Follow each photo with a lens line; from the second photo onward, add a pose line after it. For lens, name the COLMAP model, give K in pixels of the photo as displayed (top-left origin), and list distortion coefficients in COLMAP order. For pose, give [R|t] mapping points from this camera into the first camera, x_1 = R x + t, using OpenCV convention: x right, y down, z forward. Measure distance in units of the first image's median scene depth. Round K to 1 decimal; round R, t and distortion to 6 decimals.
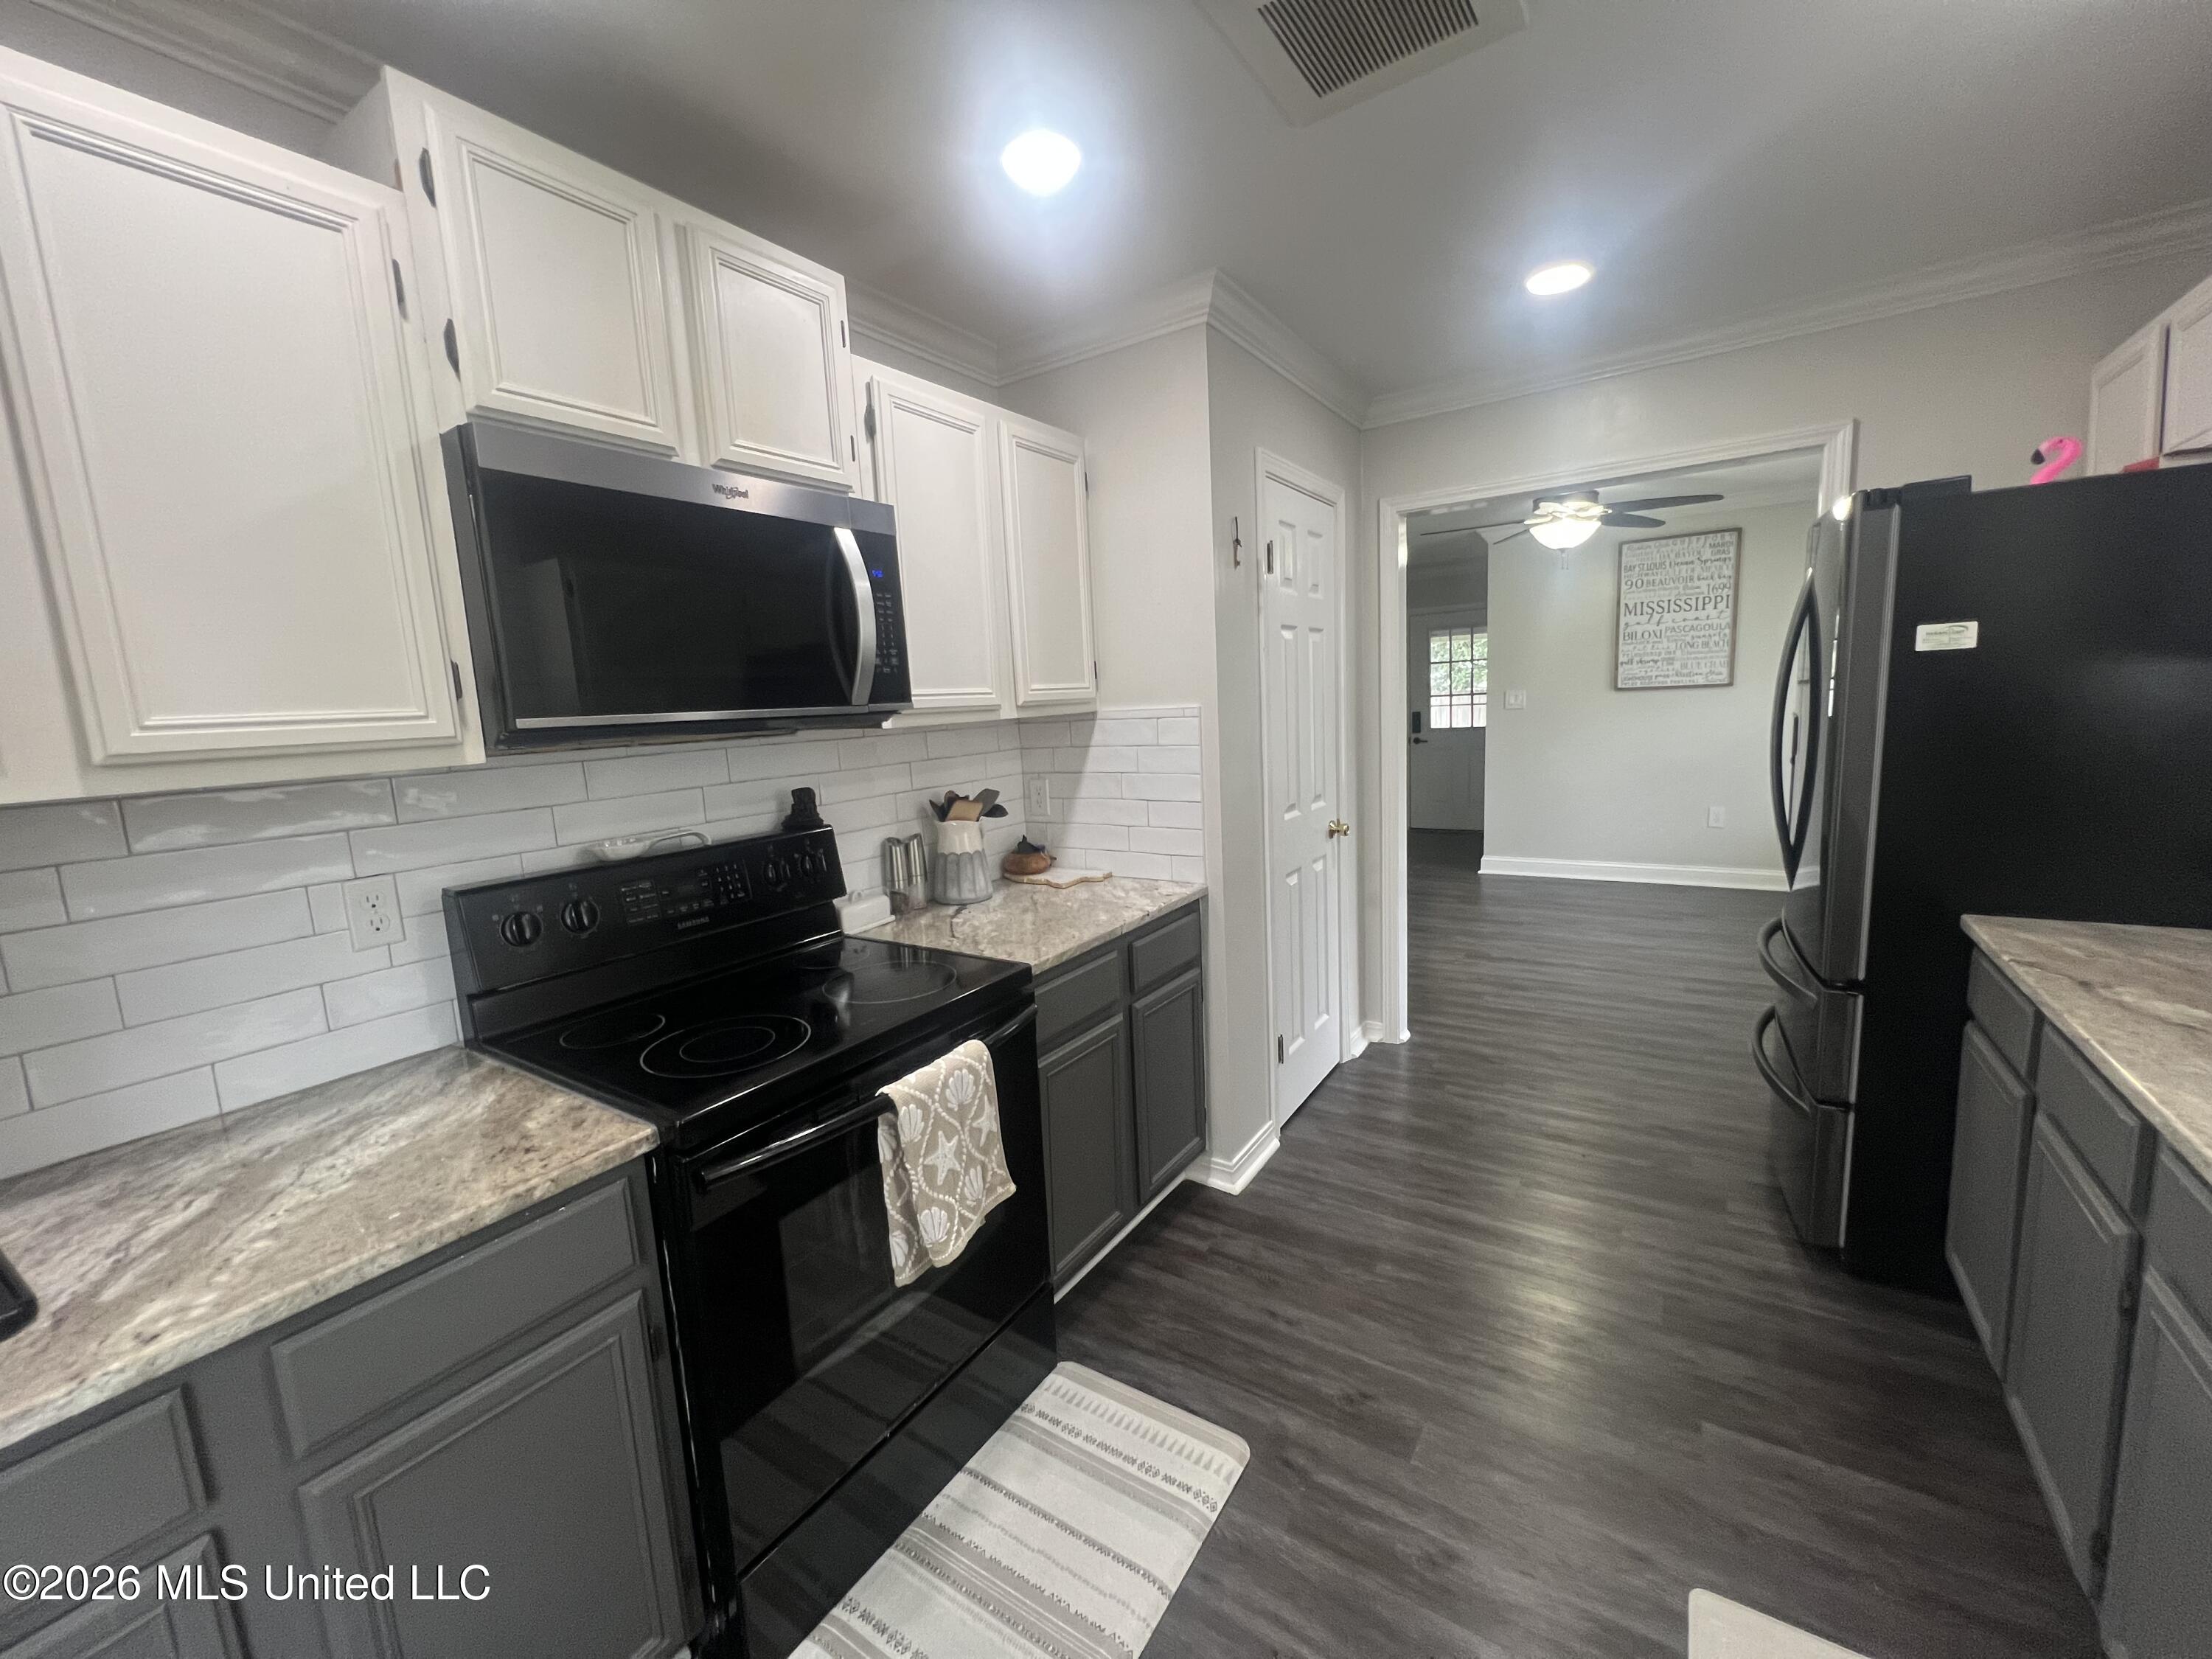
lens RADIAL K [[885.0, 0, 1102.0], [0, 885.0, 829.6], [0, 0, 1]] dist [-0.001502, 0.000601]
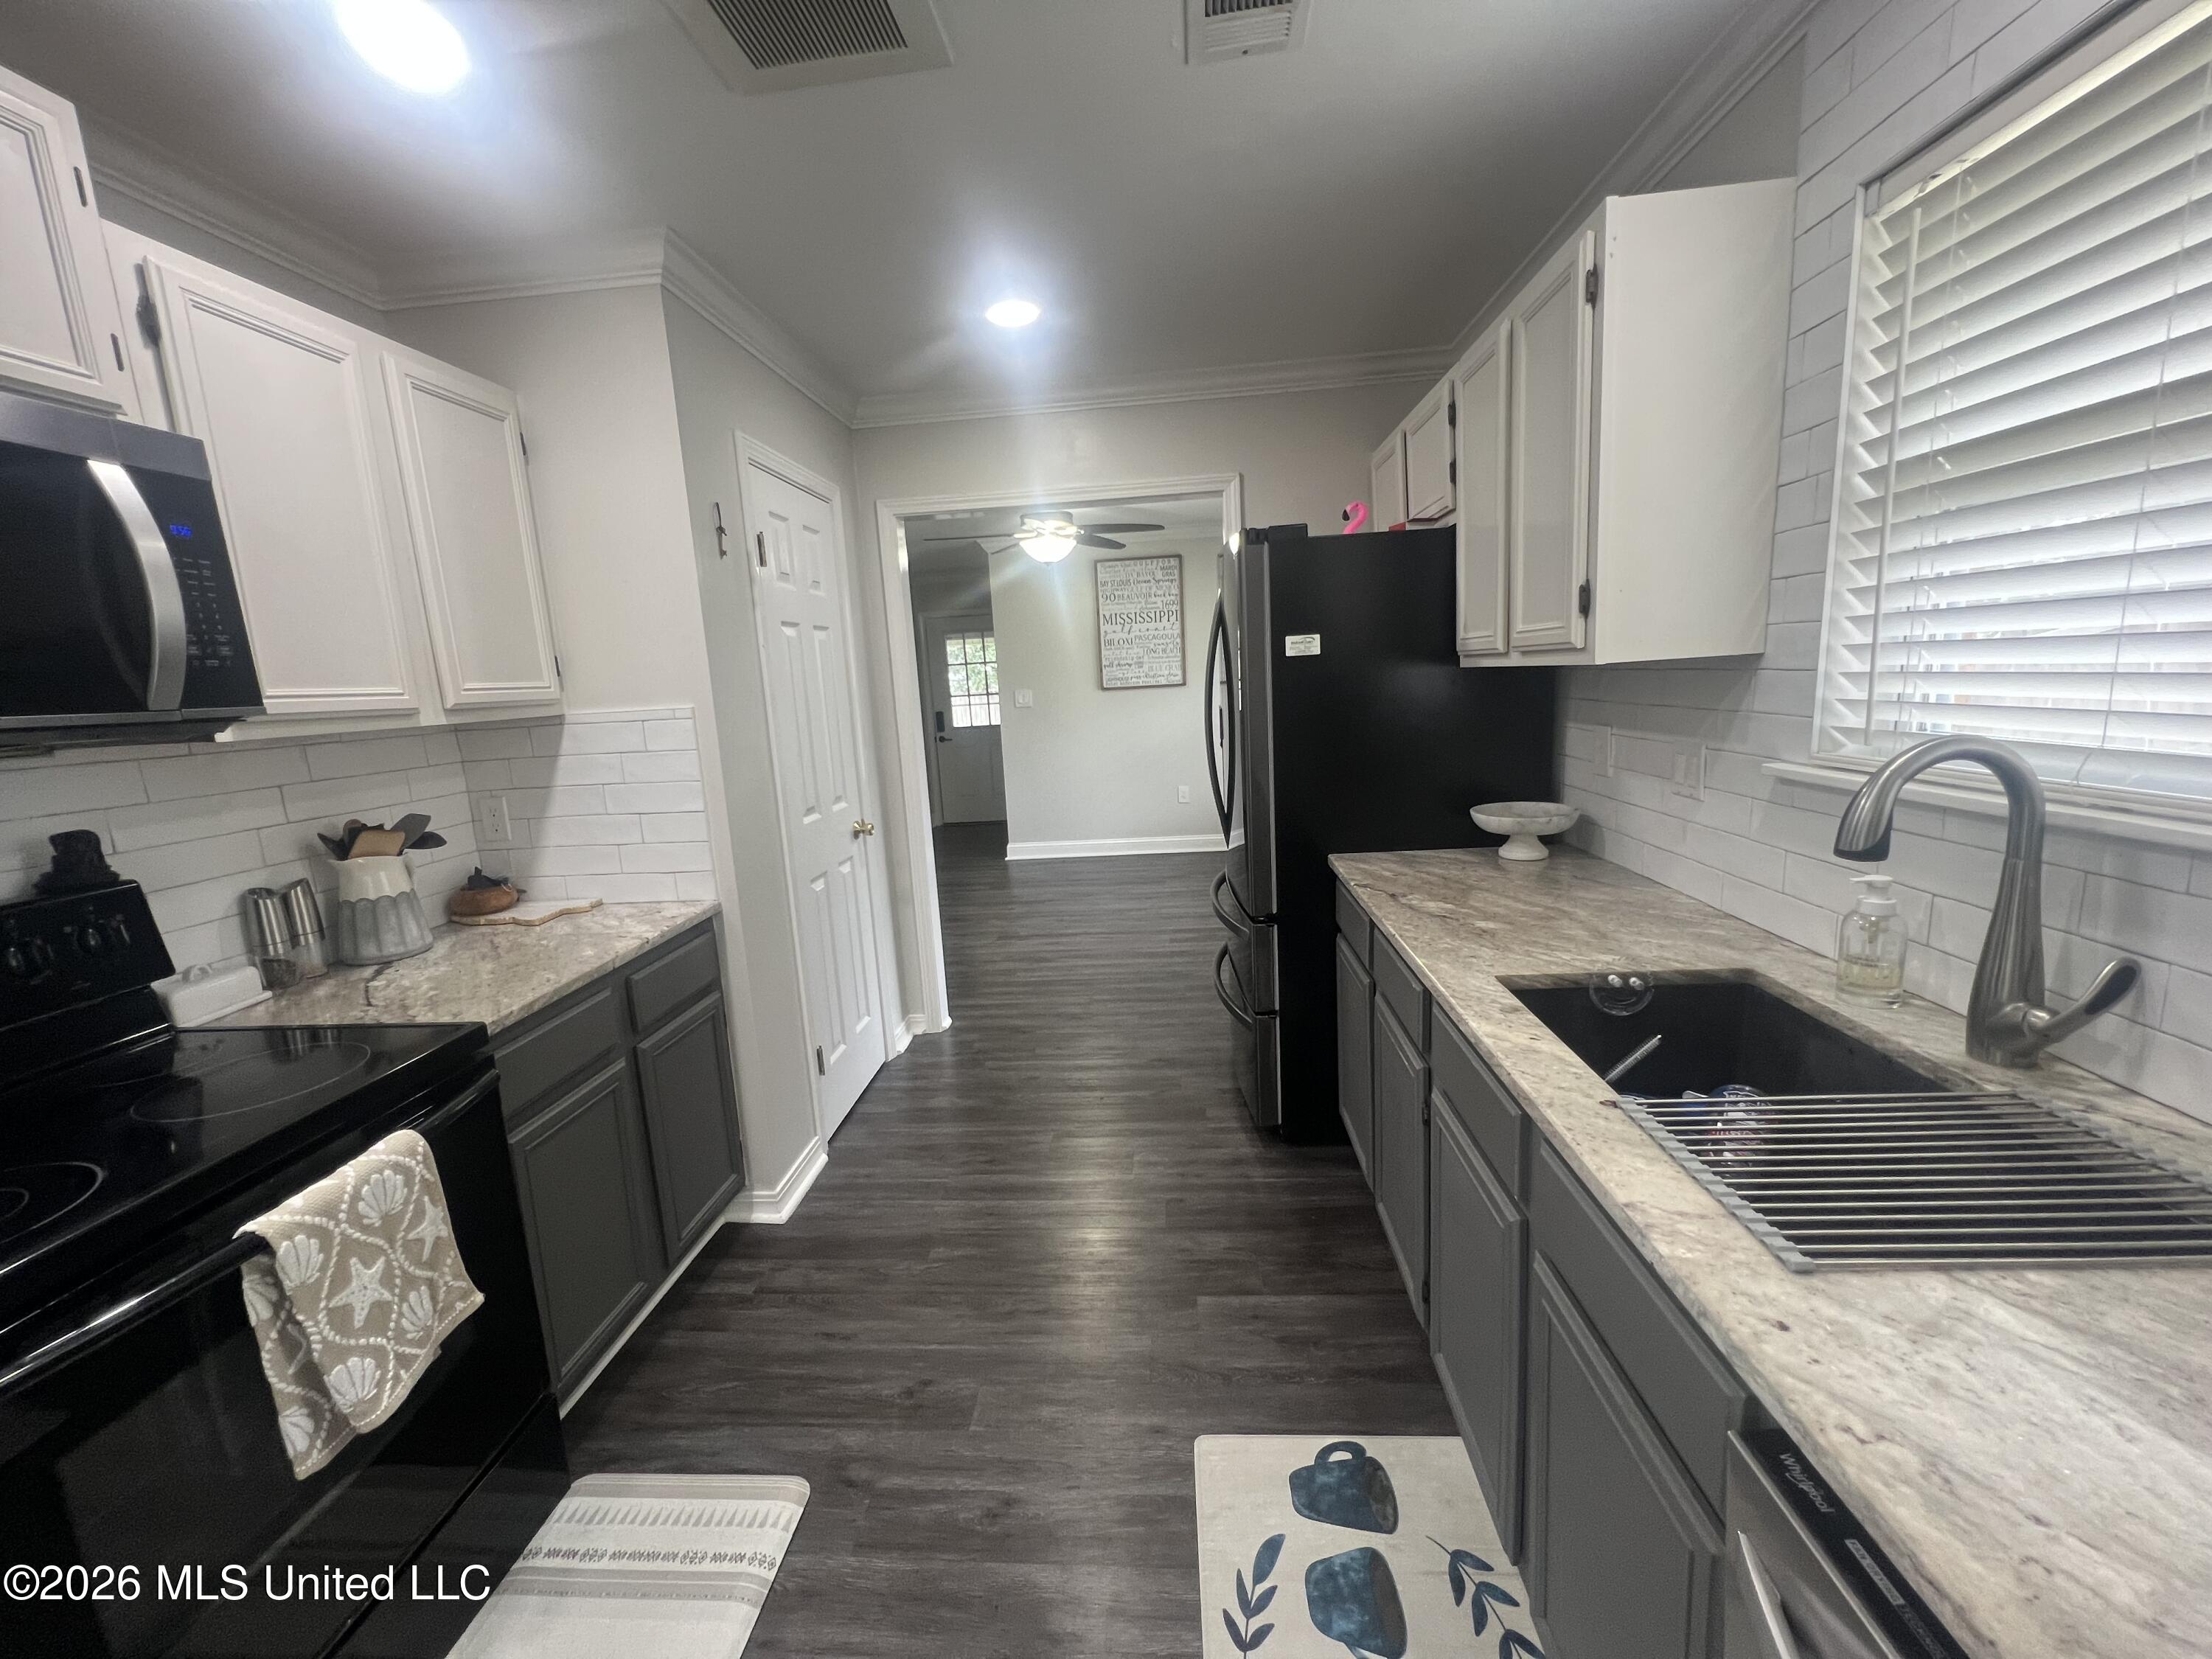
lens RADIAL K [[885.0, 0, 1102.0], [0, 885.0, 829.6], [0, 0, 1]] dist [-0.001502, 0.000601]
pose [[0.871806, -0.080715, 0.483156, 0.030172], [0.081805, 0.996470, 0.018860, 0.004402], [-0.482973, 0.023083, 0.875331, -0.000726]]
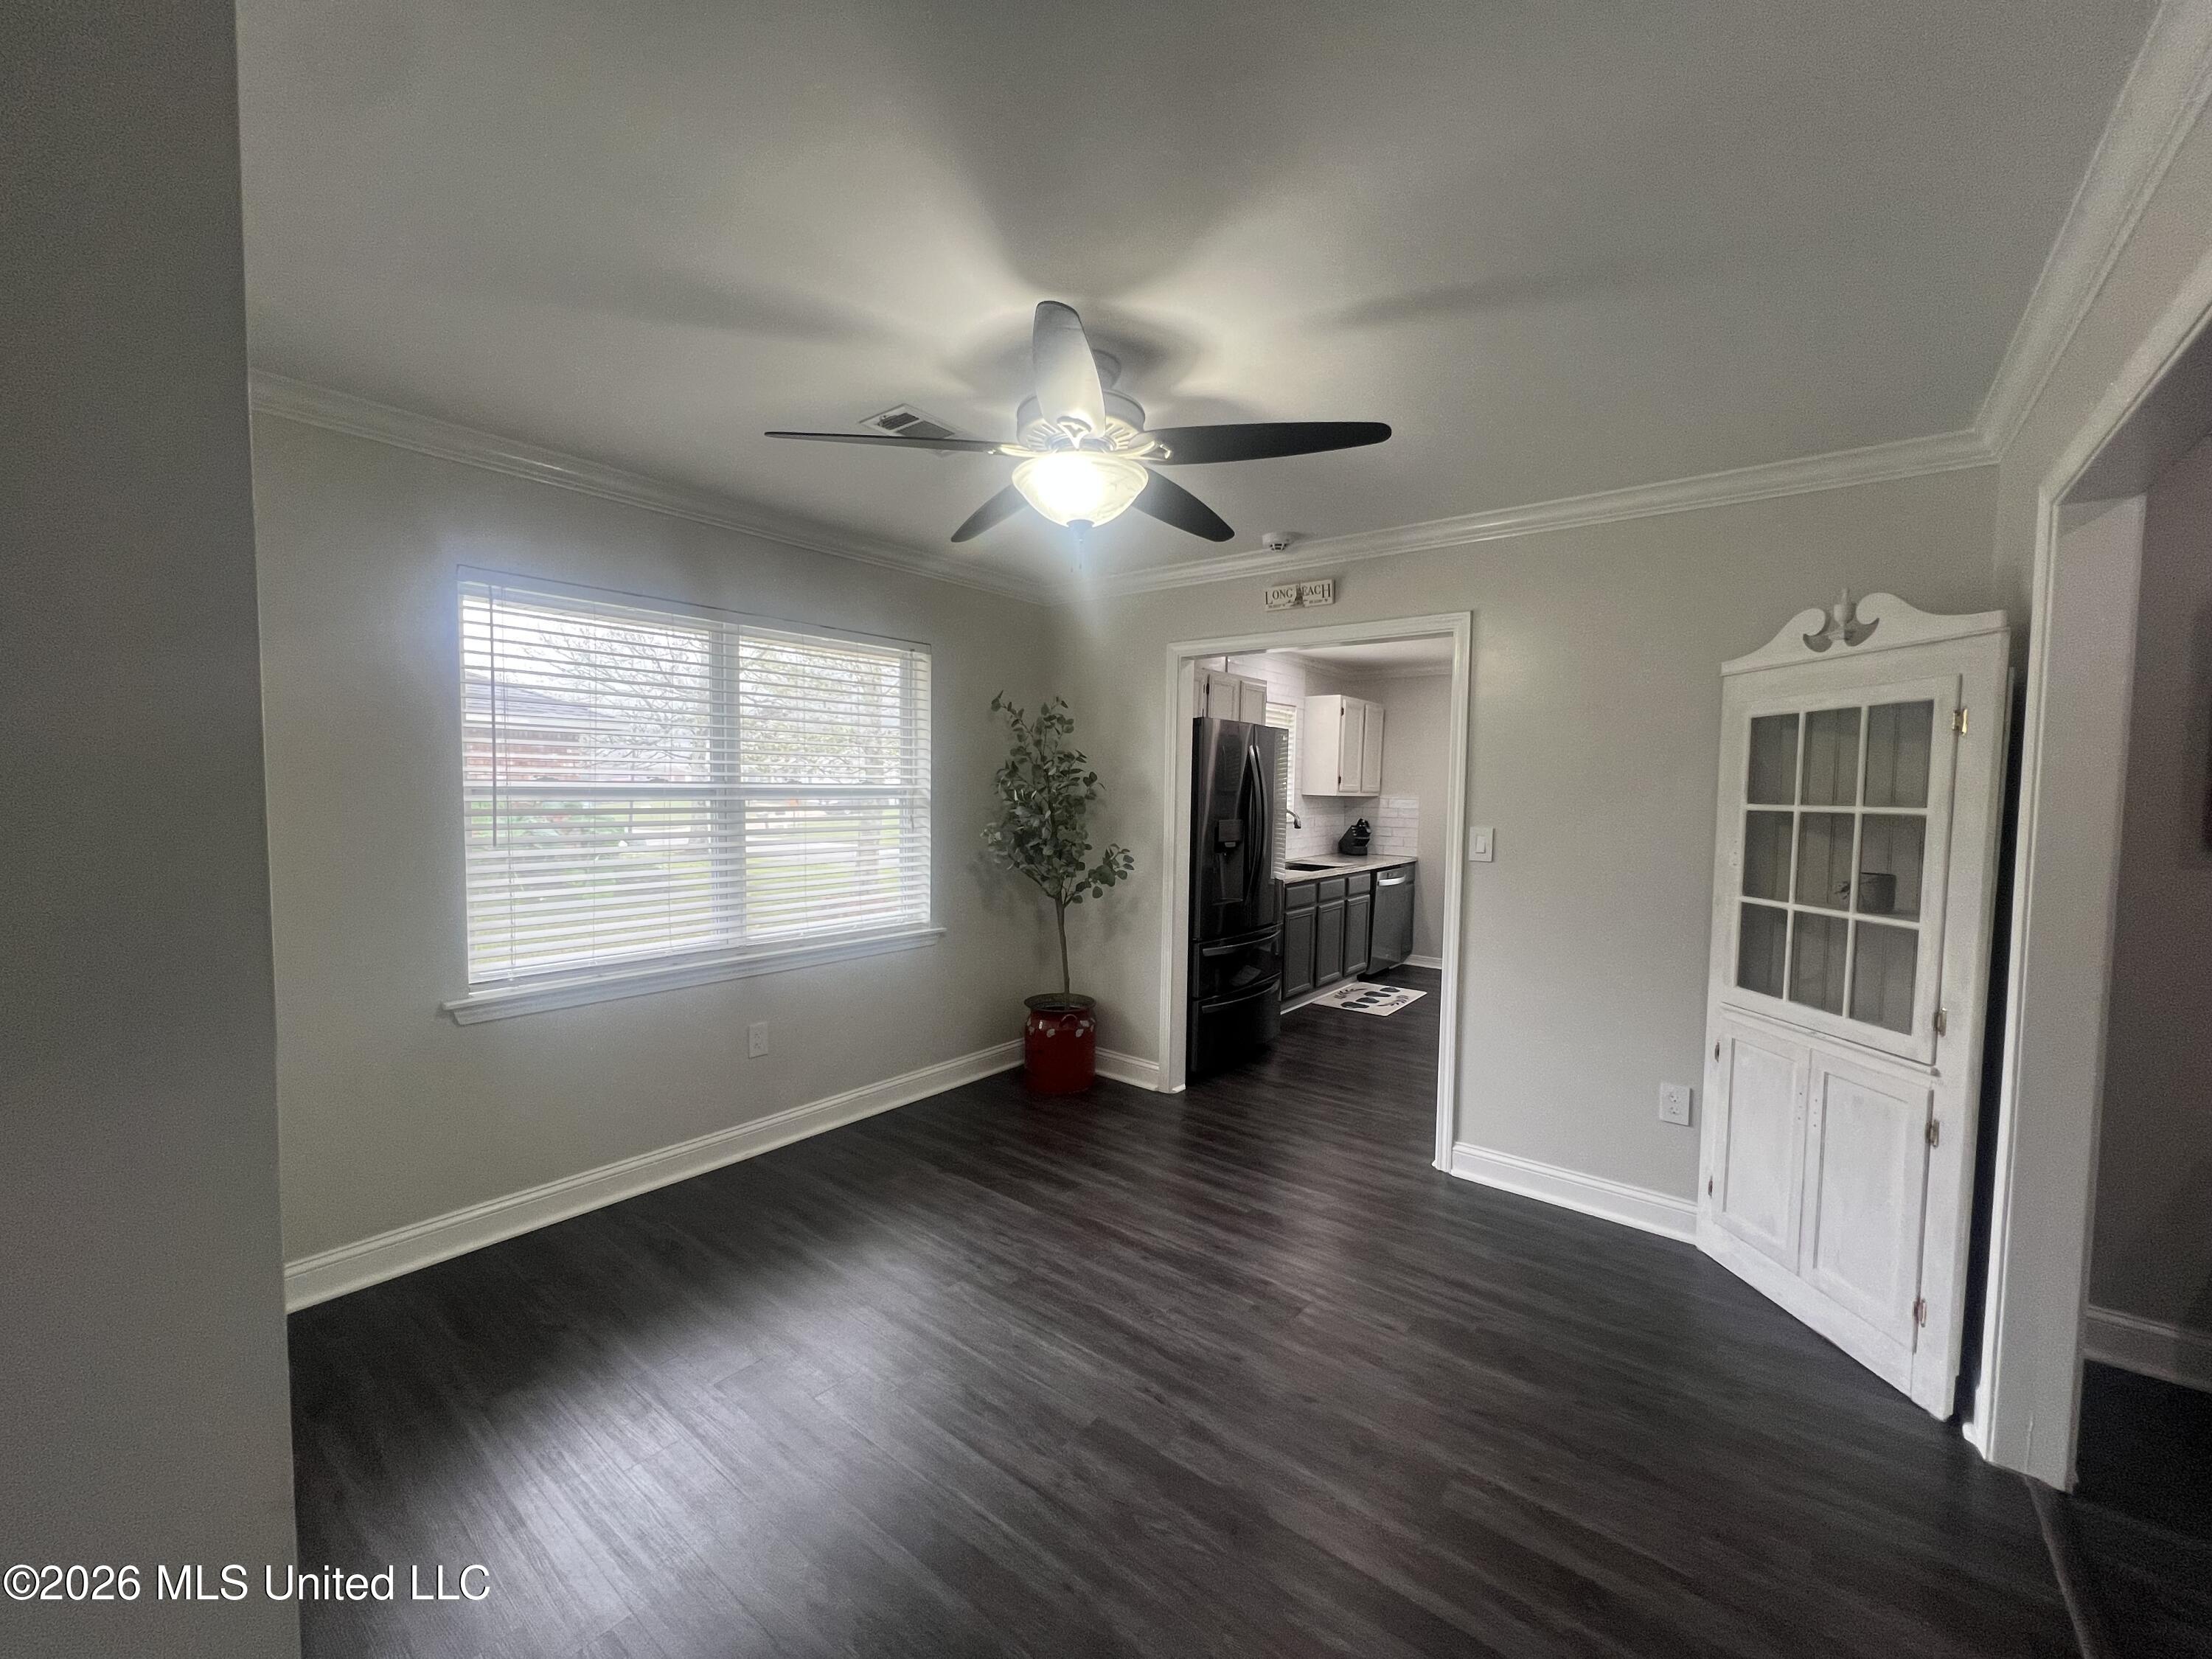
lens RADIAL K [[885.0, 0, 1102.0], [0, 885.0, 829.6], [0, 0, 1]] dist [-0.001502, 0.000601]
pose [[-0.995564, 0.033594, 0.087887, 1.006995], [0.049971, 0.980247, 0.191360, -0.526591], [-0.079722, 0.194902, -0.977577, 3.135410]]
